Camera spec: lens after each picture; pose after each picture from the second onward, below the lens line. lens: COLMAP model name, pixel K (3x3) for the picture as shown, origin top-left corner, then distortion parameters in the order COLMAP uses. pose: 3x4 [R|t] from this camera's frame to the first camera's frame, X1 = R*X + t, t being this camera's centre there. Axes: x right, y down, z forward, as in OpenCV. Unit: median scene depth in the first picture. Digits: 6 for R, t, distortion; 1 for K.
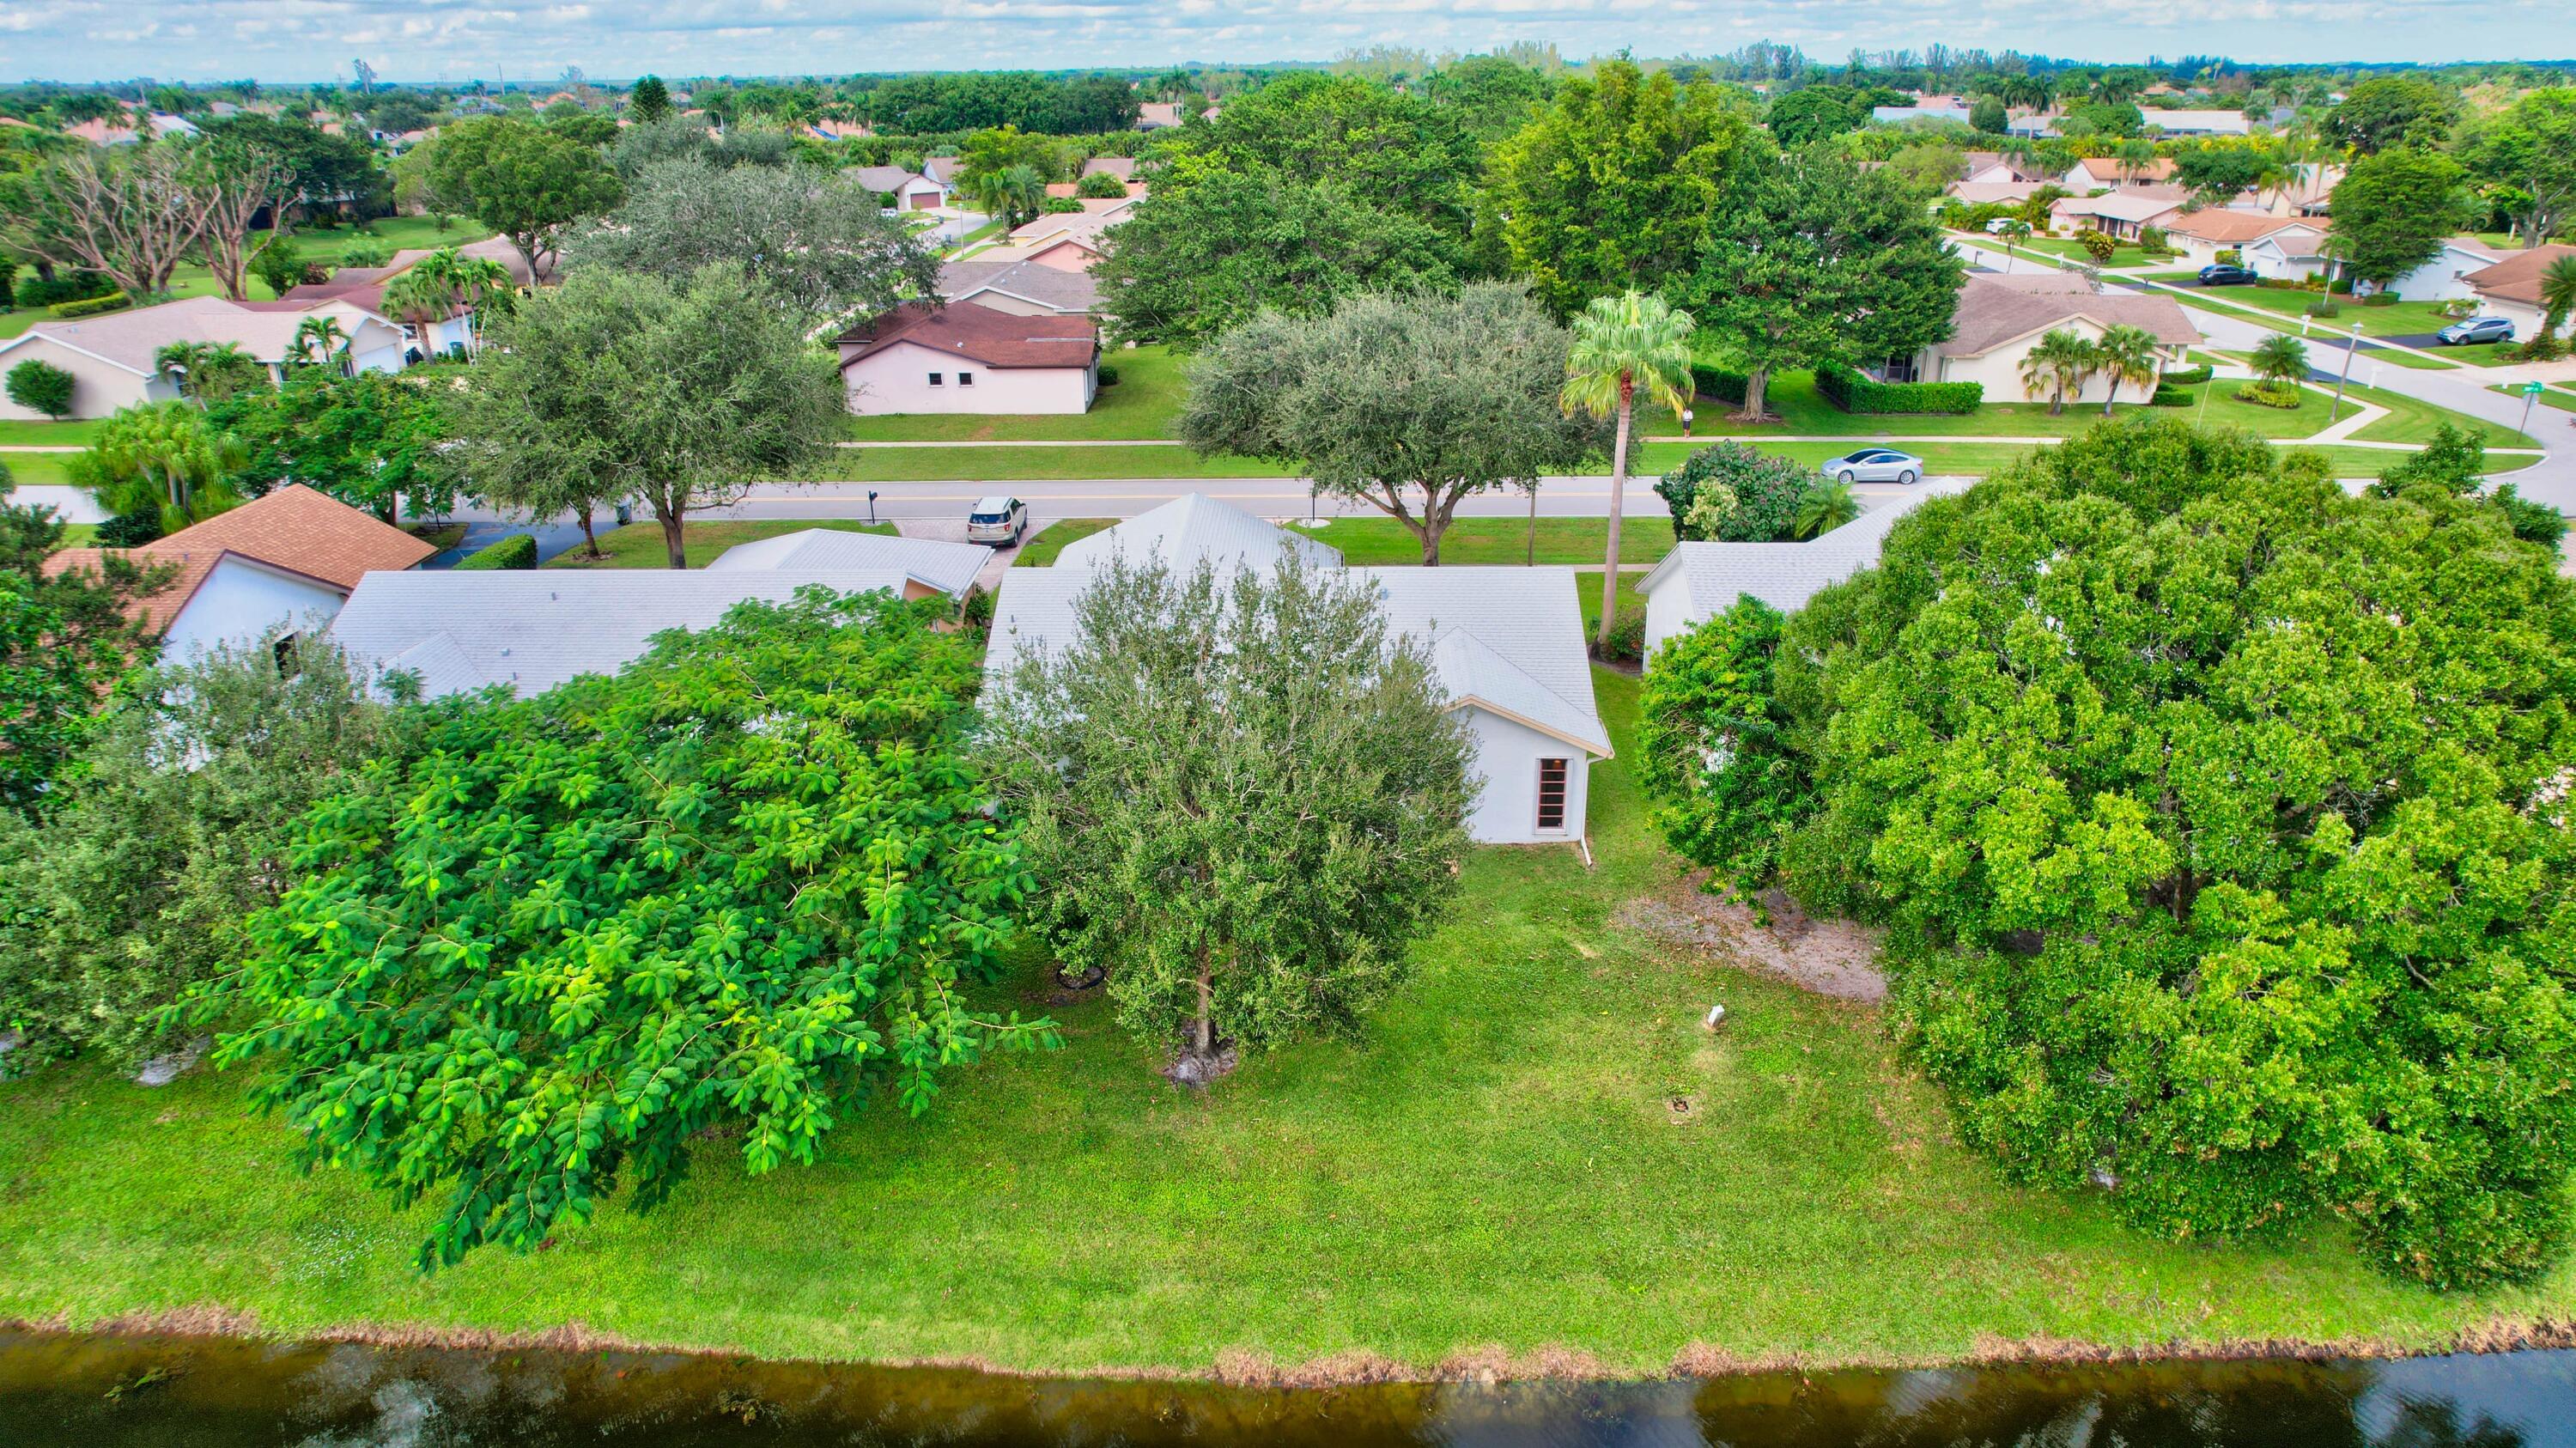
lens RADIAL K [[1626.9, 0, 1288.0], [0, 1626.9, 724.0], [0, 0, 1]] dist [-0.082938, 0.074994]
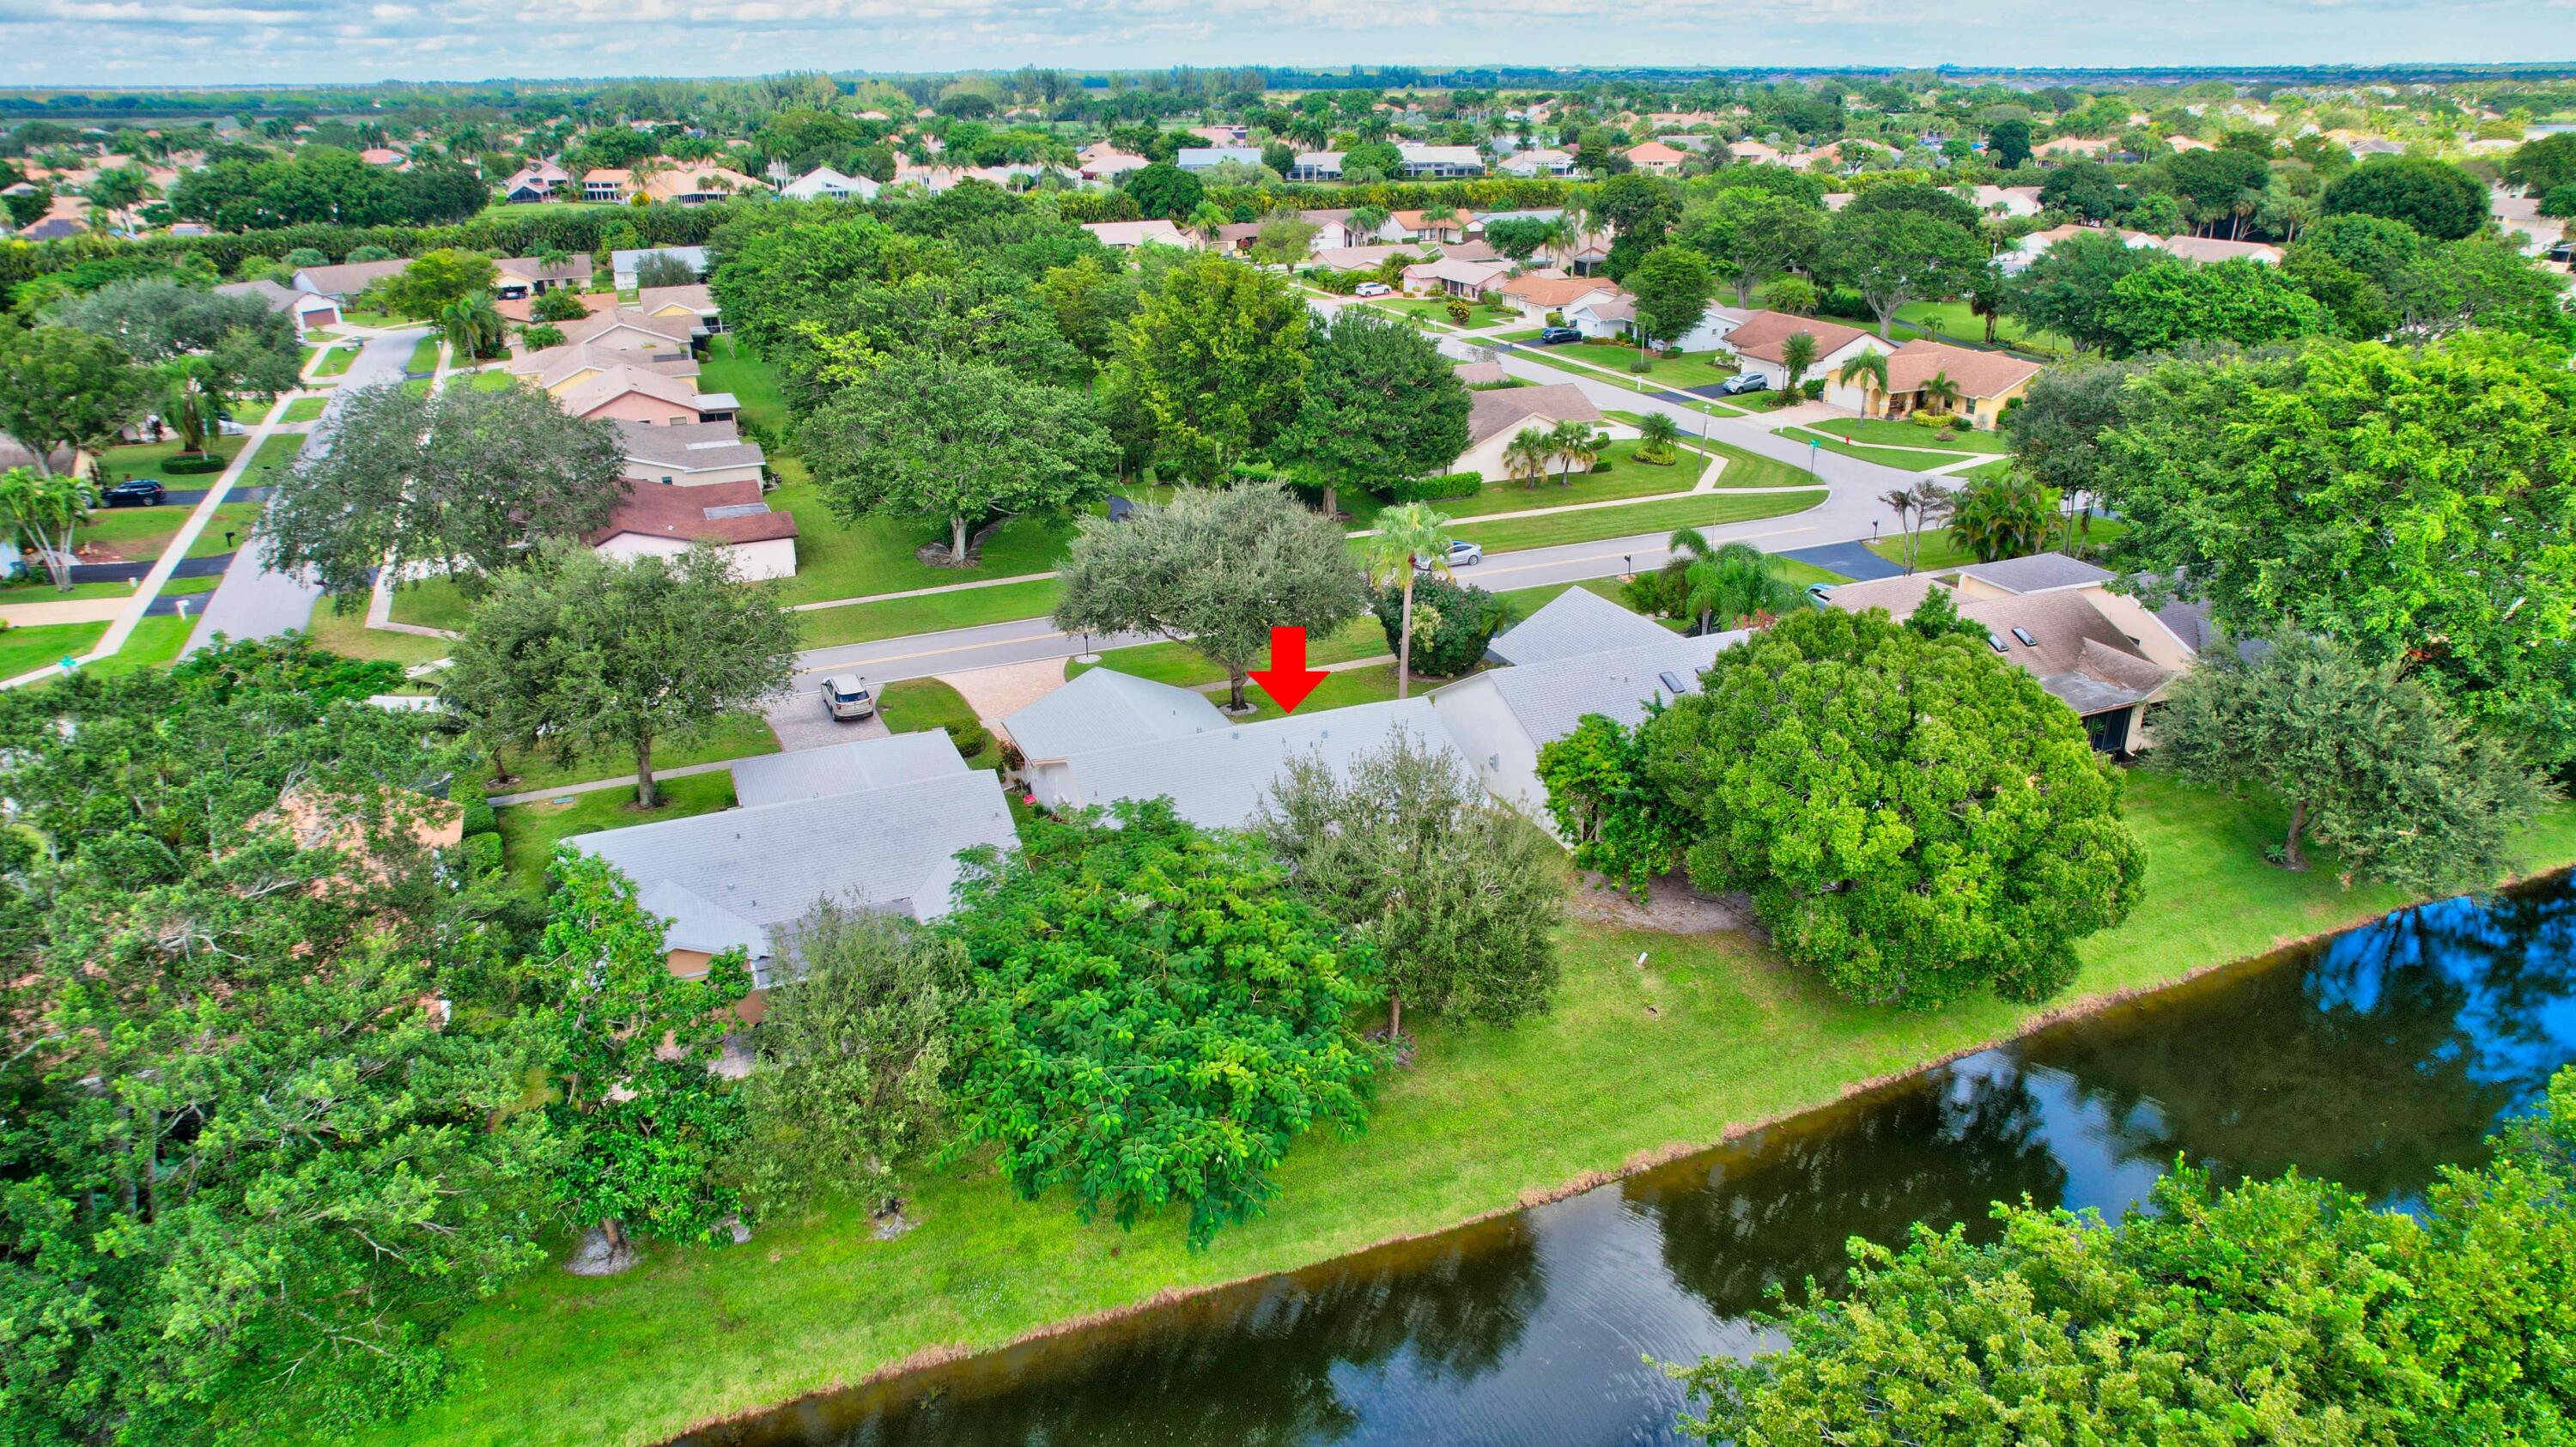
lens RADIAL K [[1589.0, 0, 1295.6], [0, 1589.0, 709.5], [0, 0, 1]] dist [-0.066980, 0.047283]
pose [[0.913152, -0.151134, 0.378566, -0.264176], [0.157265, 0.987445, 0.014871, -0.065877], [-0.376060, 0.045955, 0.925455, -0.177296]]
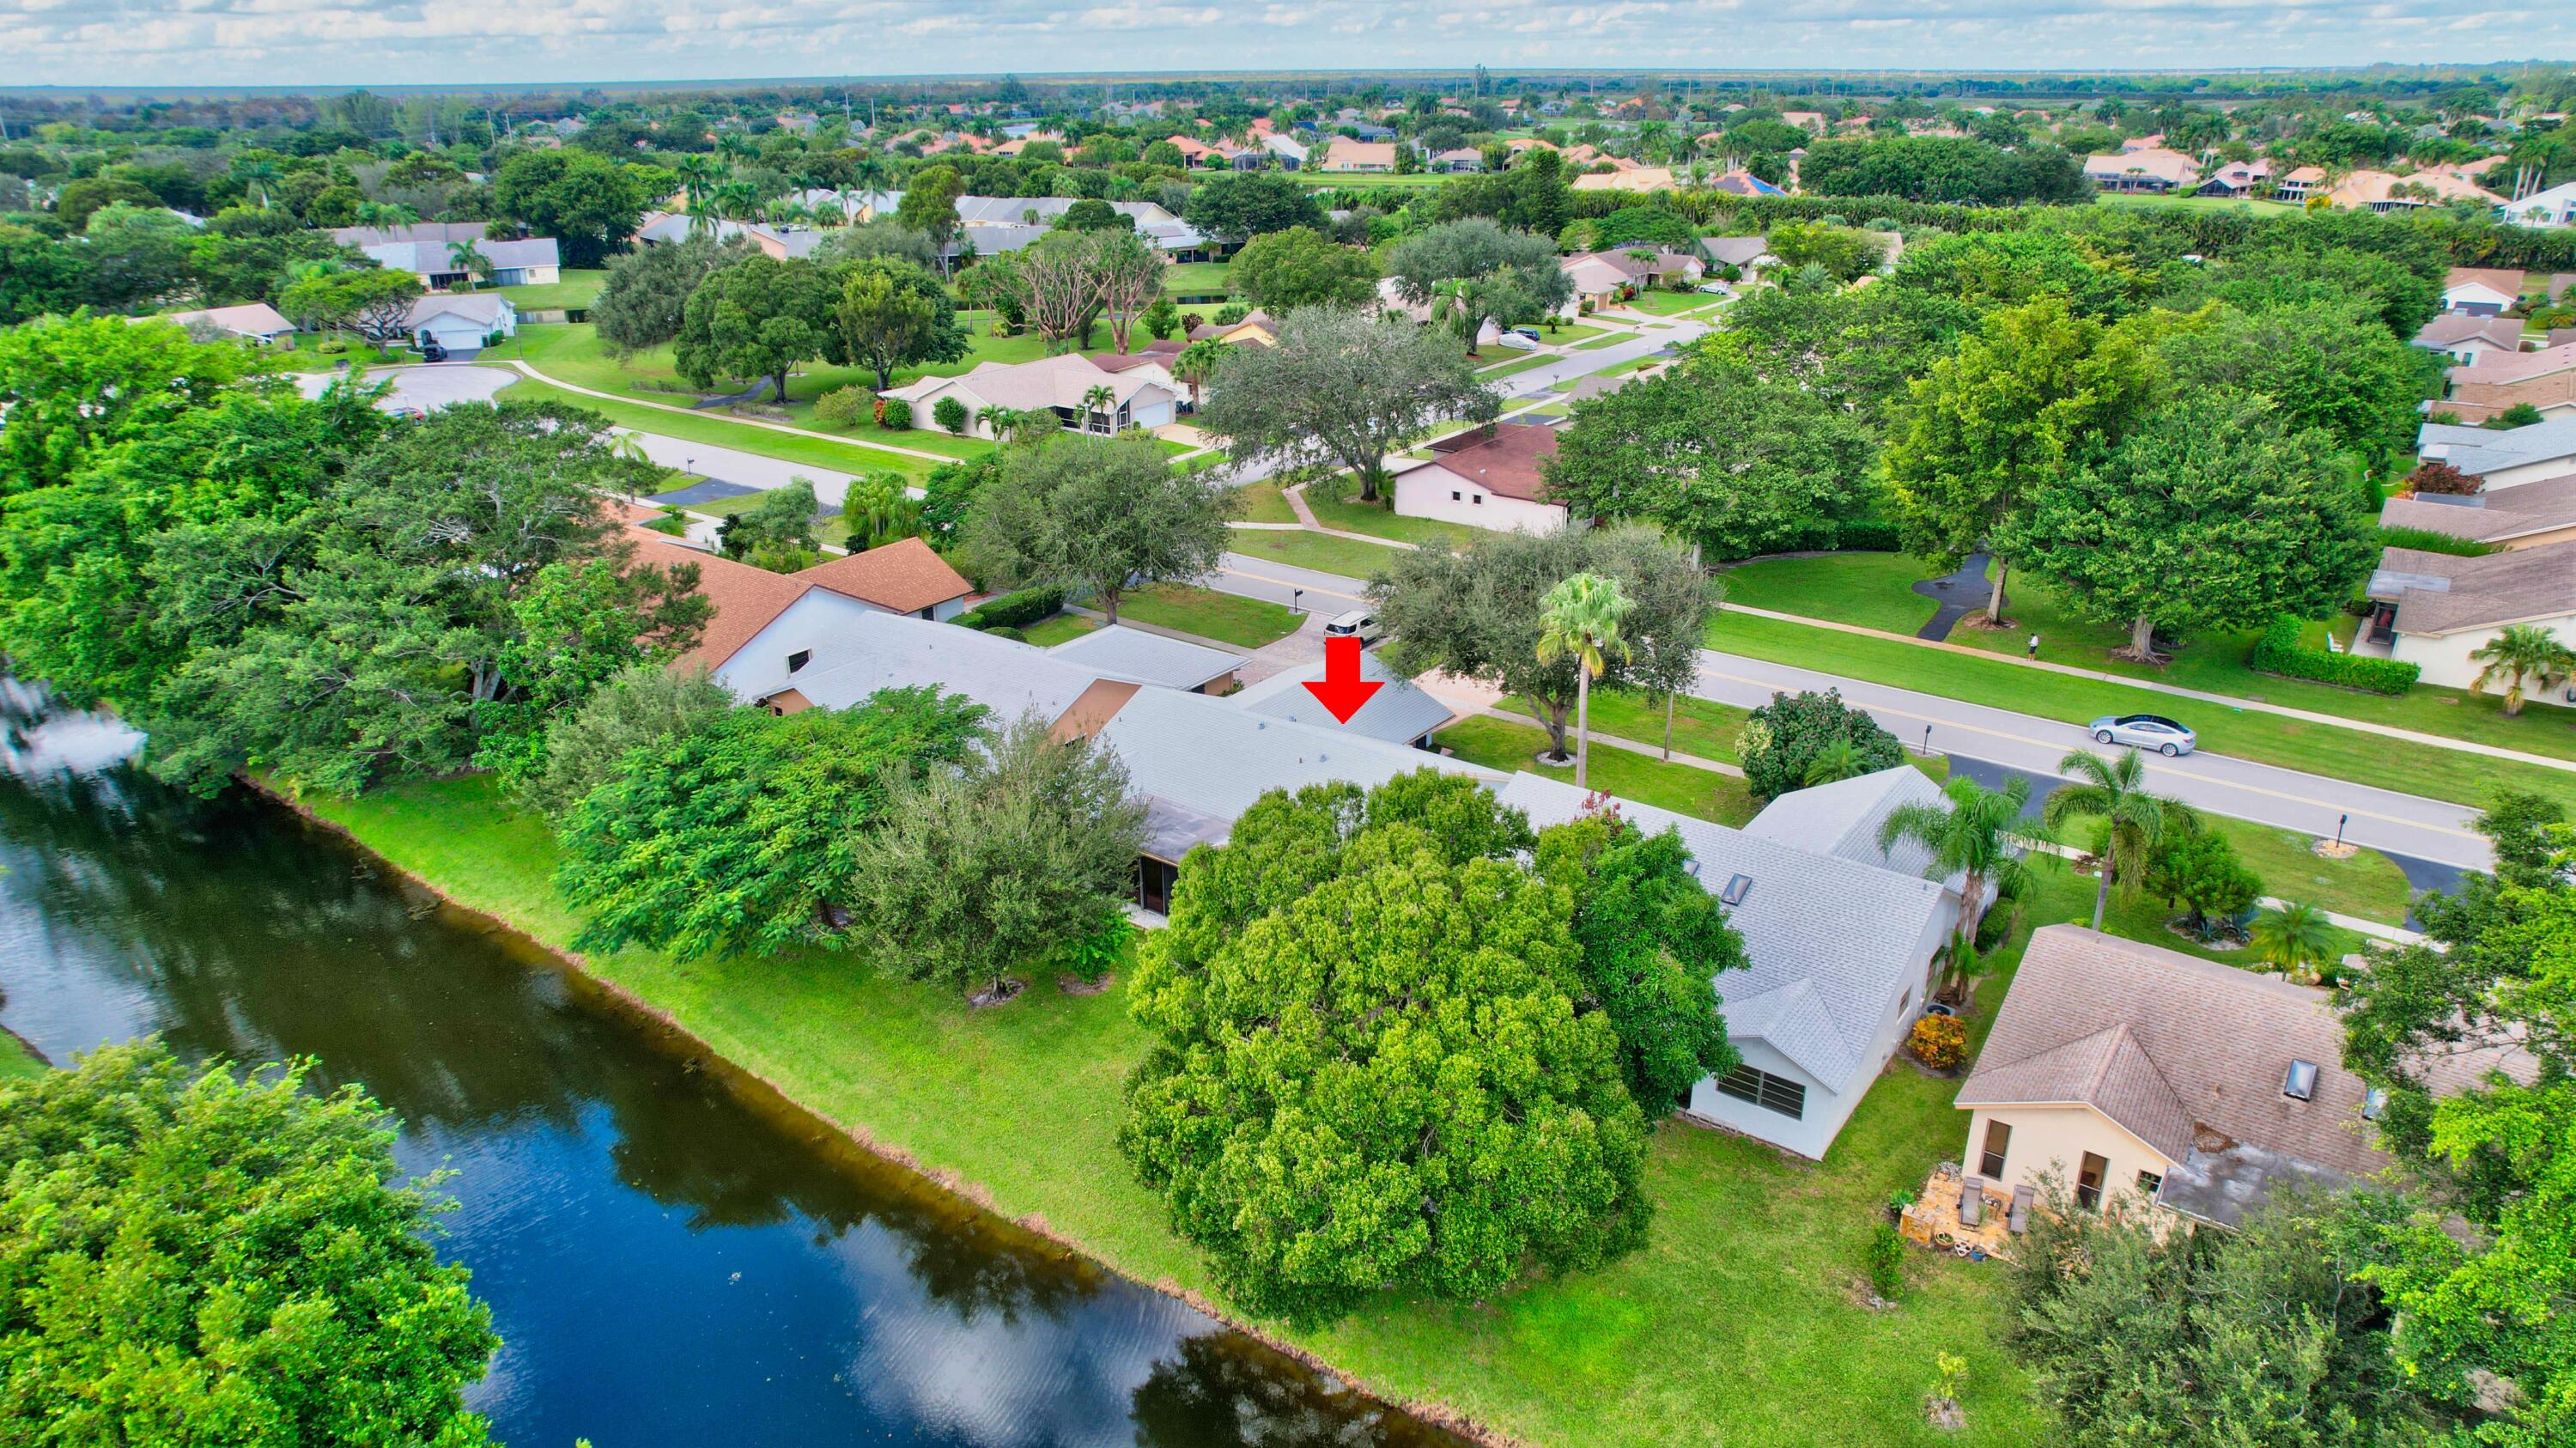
lens RADIAL K [[1589.1, 0, 1295.6], [0, 1589.1, 710.0], [0, 0, 1]] dist [-0.066980, 0.047283]
pose [[0.824577, 0.215653, -0.523036, 0.407970], [-0.219115, 0.974080, 0.056183, -0.103415], [0.521595, 0.068277, 0.850457, -0.124880]]
